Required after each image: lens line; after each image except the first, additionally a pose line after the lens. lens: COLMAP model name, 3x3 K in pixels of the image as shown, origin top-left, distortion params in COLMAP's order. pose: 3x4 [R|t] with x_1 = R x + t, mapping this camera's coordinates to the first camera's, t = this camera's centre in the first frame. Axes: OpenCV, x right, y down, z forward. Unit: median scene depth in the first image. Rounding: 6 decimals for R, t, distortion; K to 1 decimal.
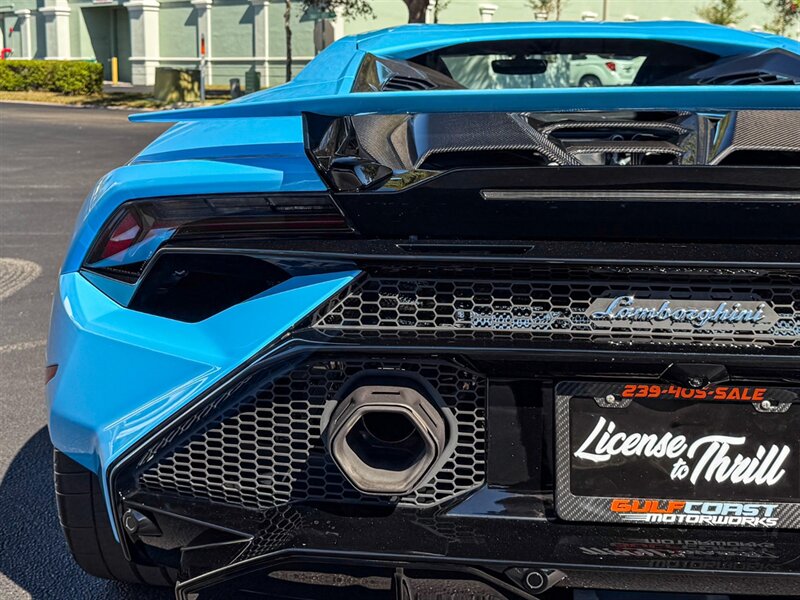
lens RADIAL K [[980.6, 0, 367.8], [0, 980.6, 182.7], [0, 0, 1]] dist [0.158808, -0.270950]
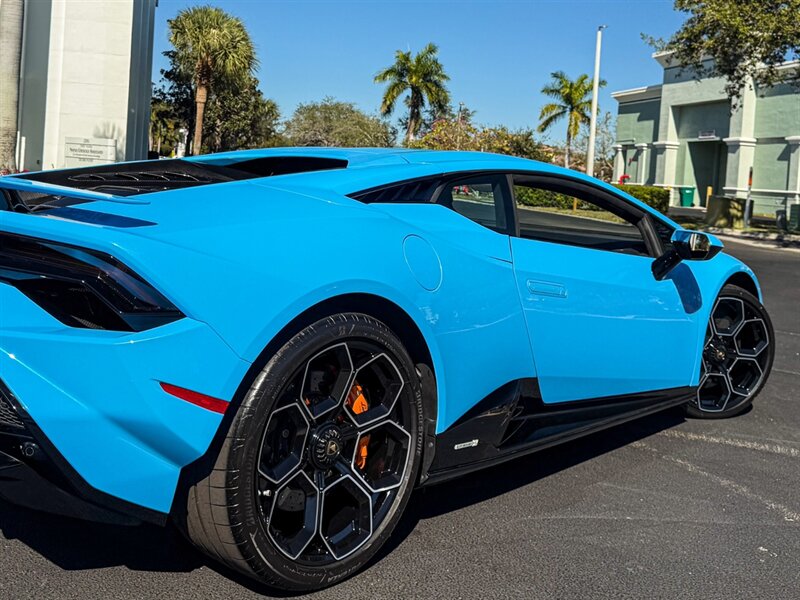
lens RADIAL K [[866.0, 0, 386.0], [0, 866.0, 190.7], [0, 0, 1]] dist [0.204635, -0.493902]
pose [[0.791494, 0.060424, -0.608182, 0.100029], [-0.132074, 0.988498, -0.073674, -0.001429], [0.596736, 0.138637, 0.790371, 0.004262]]
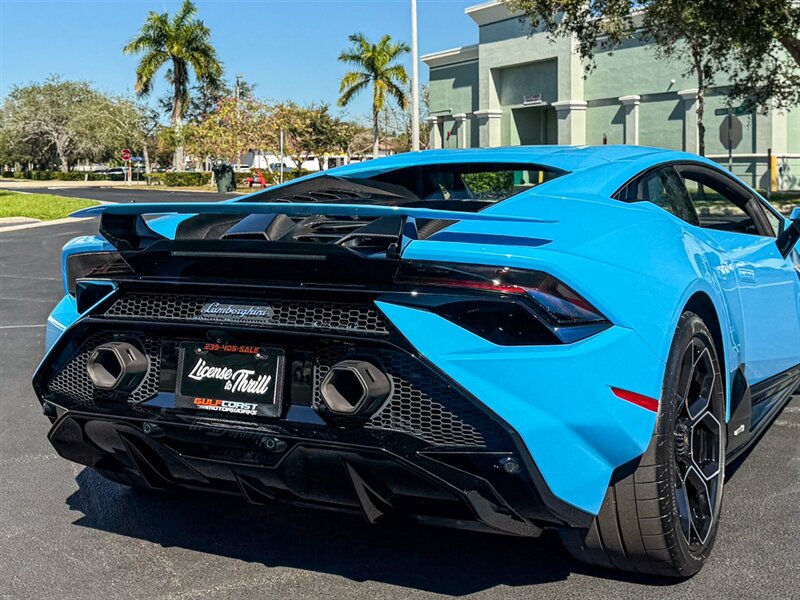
lens RADIAL K [[1076.0, 0, 396.5], [0, 1076.0, 186.3], [0, 0, 1]] dist [0.144980, -0.037257]
pose [[0.916725, -0.002706, -0.399509, 0.065489], [-0.036110, 0.995323, -0.089603, 0.002642], [0.397883, 0.096568, 0.912340, -0.040890]]
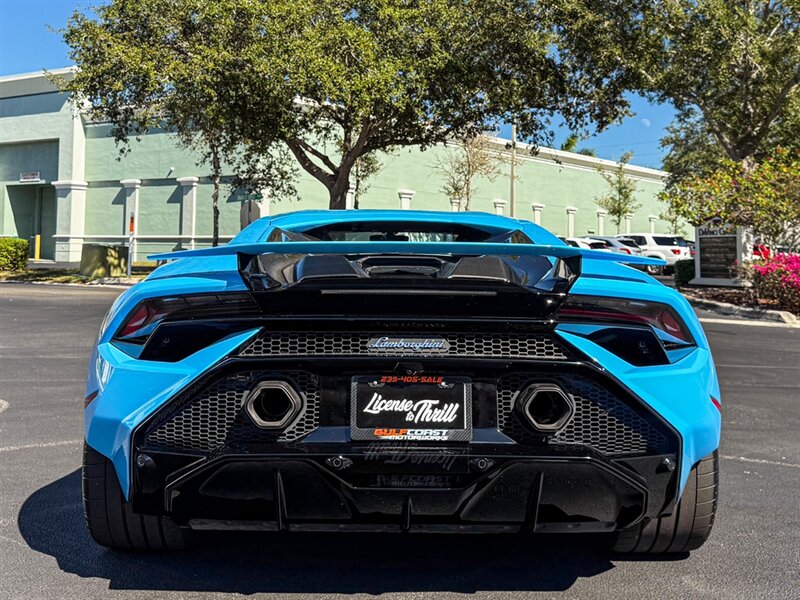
lens RADIAL K [[973.3, 0, 396.0], [0, 973.3, 199.2], [0, 0, 1]] dist [0.176690, -0.357169]
pose [[0.994469, 0.018500, 0.103389, 0.002440], [-0.001134, 0.986198, -0.165565, 0.007387], [-0.105025, 0.164532, 0.980765, -0.050861]]
